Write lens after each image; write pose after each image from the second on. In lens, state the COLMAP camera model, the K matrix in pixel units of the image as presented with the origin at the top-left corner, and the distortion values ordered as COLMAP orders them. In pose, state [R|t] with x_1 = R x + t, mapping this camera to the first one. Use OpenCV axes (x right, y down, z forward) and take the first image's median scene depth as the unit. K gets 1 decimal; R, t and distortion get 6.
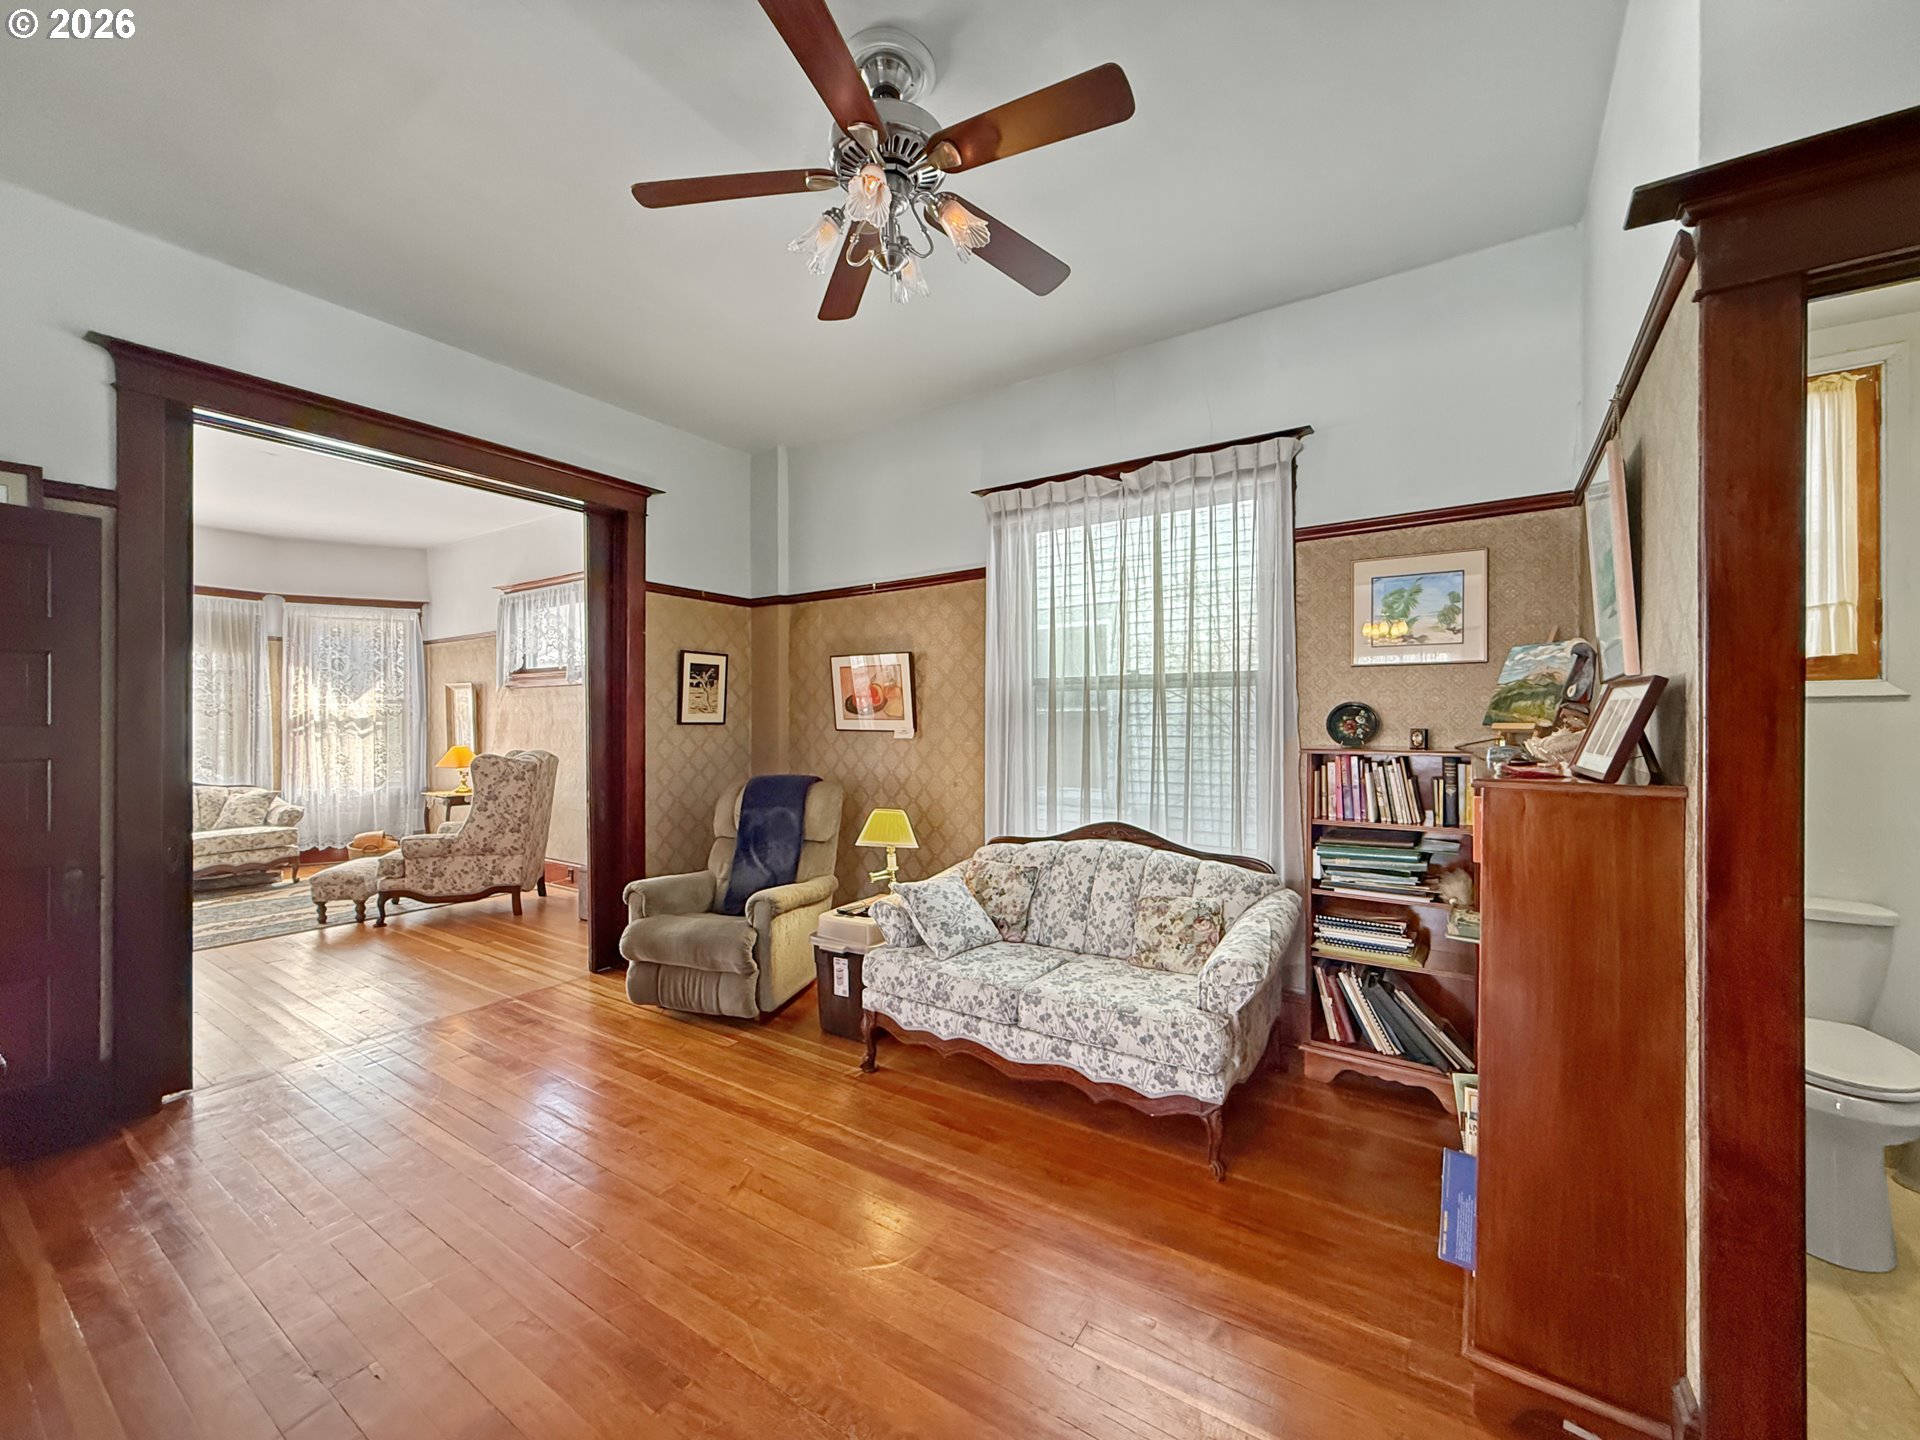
lens RADIAL K [[764.3, 0, 961.0], [0, 764.3, 728.0], [0, 0, 1]] dist [-0.000480, -0.000037]
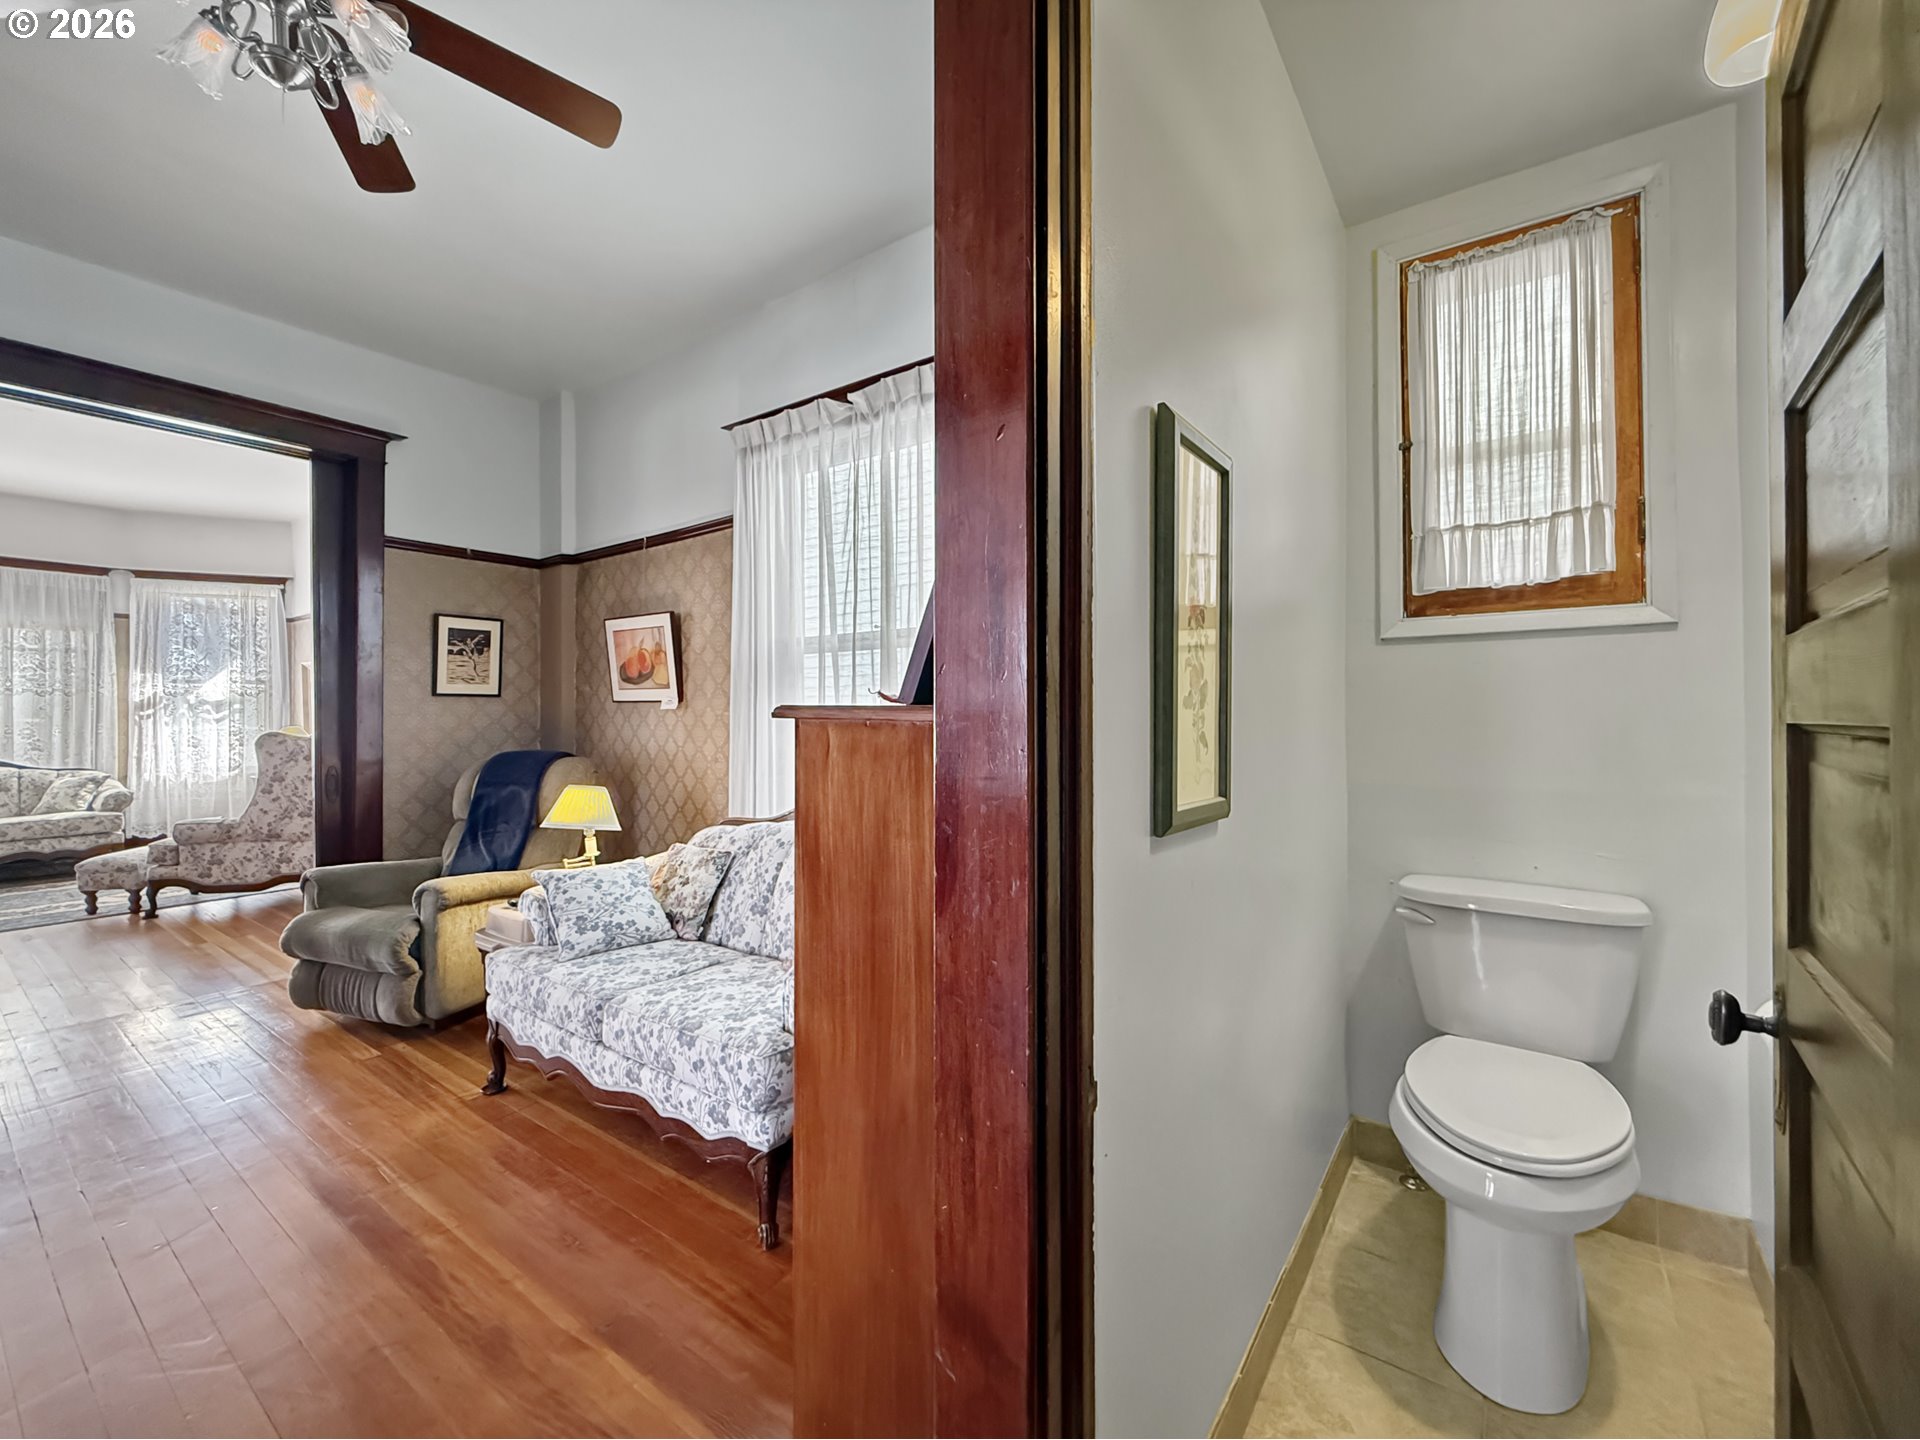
lens RADIAL K [[775.6, 0, 962.7], [0, 775.6, 712.8], [0, 0, 1]] dist [-0.000943, 0.000186]
pose [[0.999375, -0.003315, -0.035180, 0.339190], [0.002950, 0.999941, -0.010424, 0.031881], [0.035212, 0.010313, 0.999327, 0.125663]]
